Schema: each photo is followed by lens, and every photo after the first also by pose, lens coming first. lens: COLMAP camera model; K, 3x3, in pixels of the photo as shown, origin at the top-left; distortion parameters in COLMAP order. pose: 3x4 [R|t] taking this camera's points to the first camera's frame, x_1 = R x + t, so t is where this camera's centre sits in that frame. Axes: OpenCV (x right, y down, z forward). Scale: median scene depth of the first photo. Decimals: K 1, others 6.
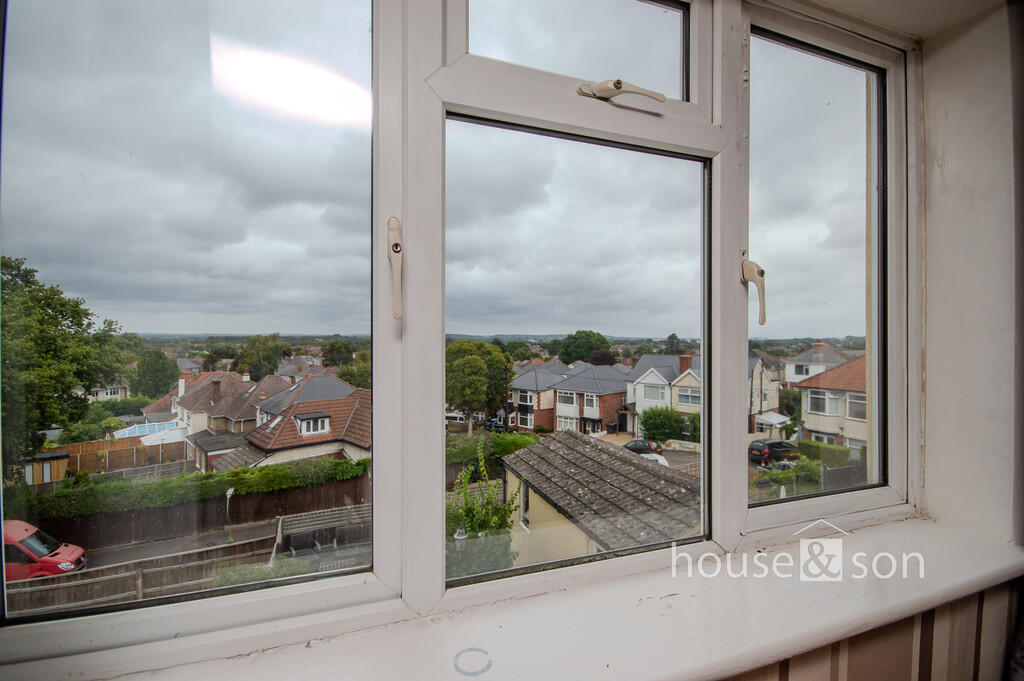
lens RADIAL K [[454.8, 0, 513.4], [0, 454.8, 340.6], [0, 0, 1]] dist [0.001313, -0.009038]
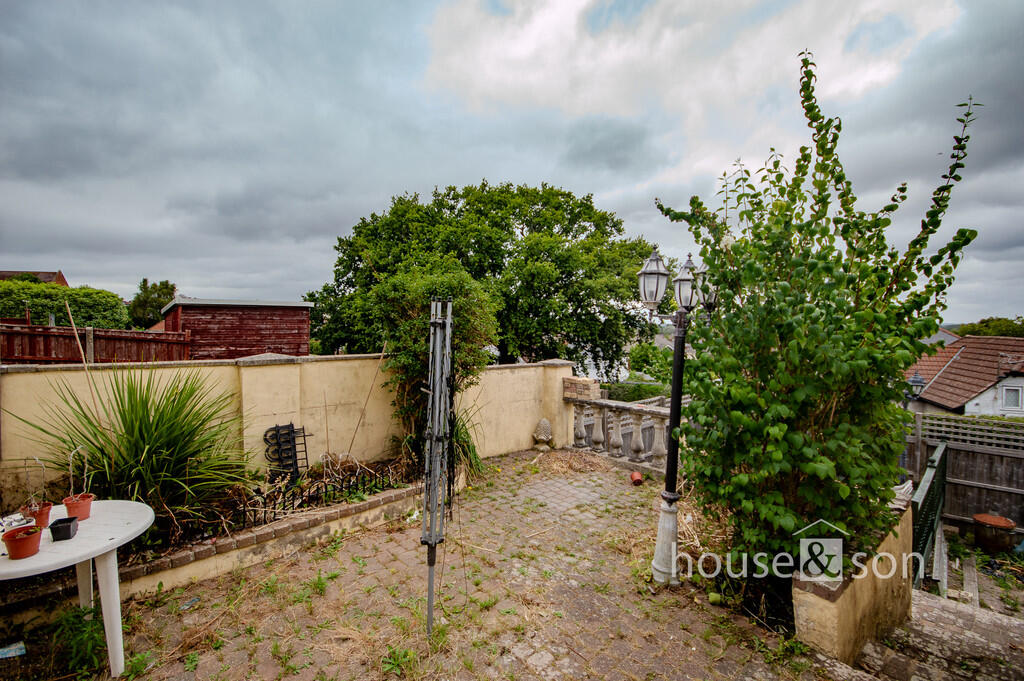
lens RADIAL K [[454.8, 0, 513.4], [0, 454.8, 340.6], [0, 0, 1]] dist [0.001313, -0.009038]
pose [[0.361616, 0.025642, -0.931974, 0.033212], [-0.005292, 0.999662, 0.025451, 0.080711], [0.932312, -0.004272, 0.361629, 0.113810]]
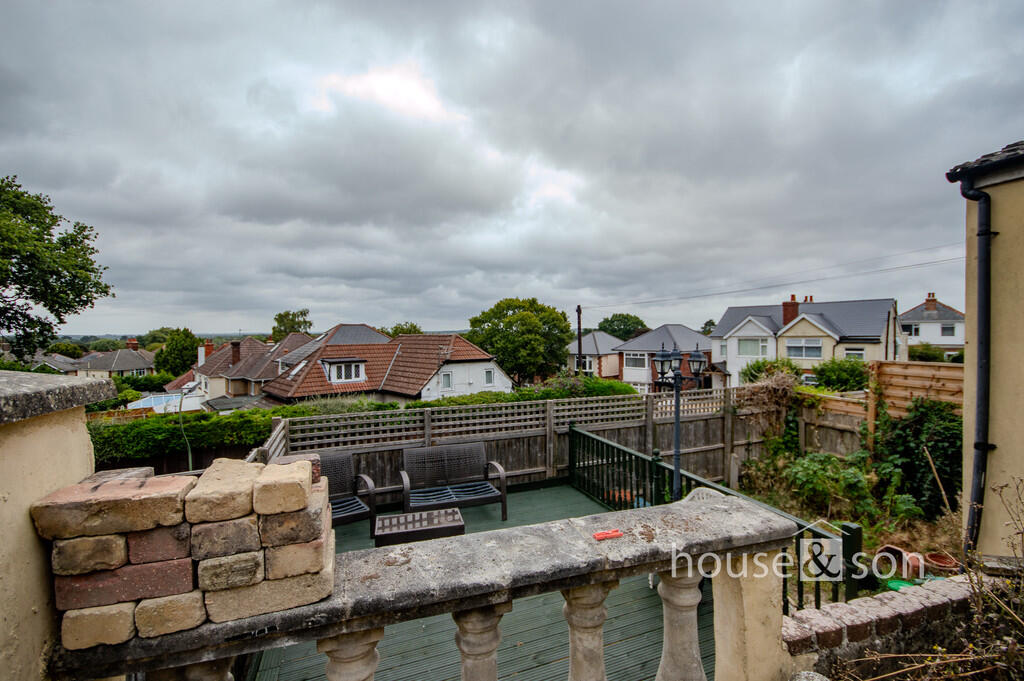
lens RADIAL K [[454.8, 0, 513.4], [0, 454.8, 340.6], [0, 0, 1]] dist [0.001313, -0.009038]
pose [[0.998458, -0.012645, -0.054051, -0.075838], [0.013244, 0.999855, 0.010739, 0.089546], [0.053907, -0.011439, 0.998480, 0.164146]]
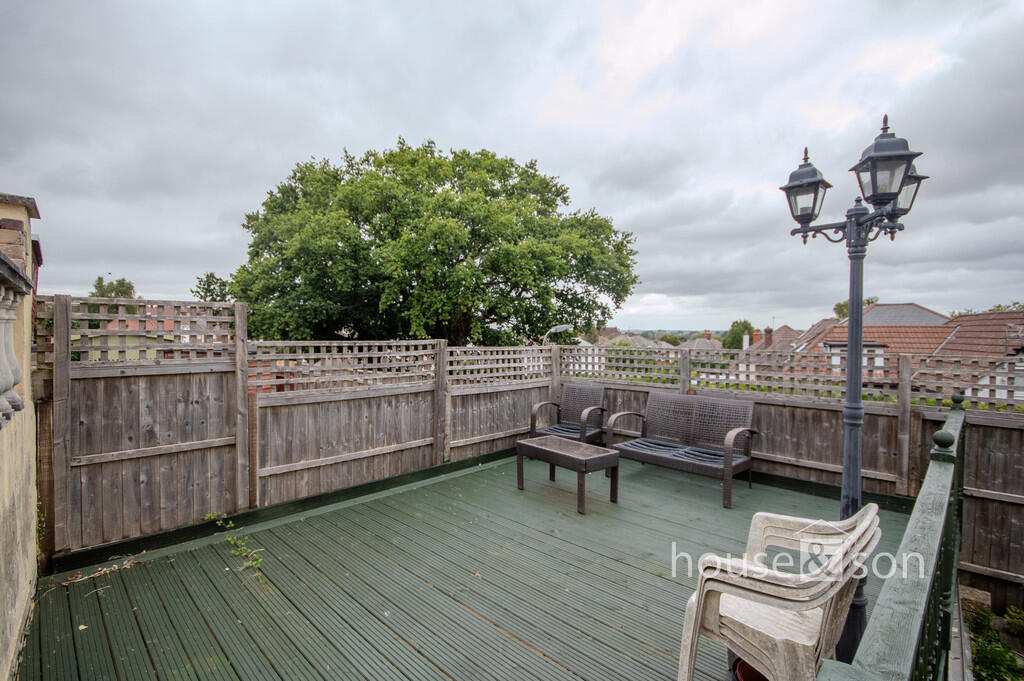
lens RADIAL K [[454.8, 0, 513.4], [0, 454.8, 340.6], [0, 0, 1]] dist [0.001313, -0.009038]
pose [[0.375379, 0.011783, -0.926796, -0.021429], [-0.003192, 0.999930, 0.011420, 0.109331], [0.926866, -0.001328, 0.375390, 0.223453]]
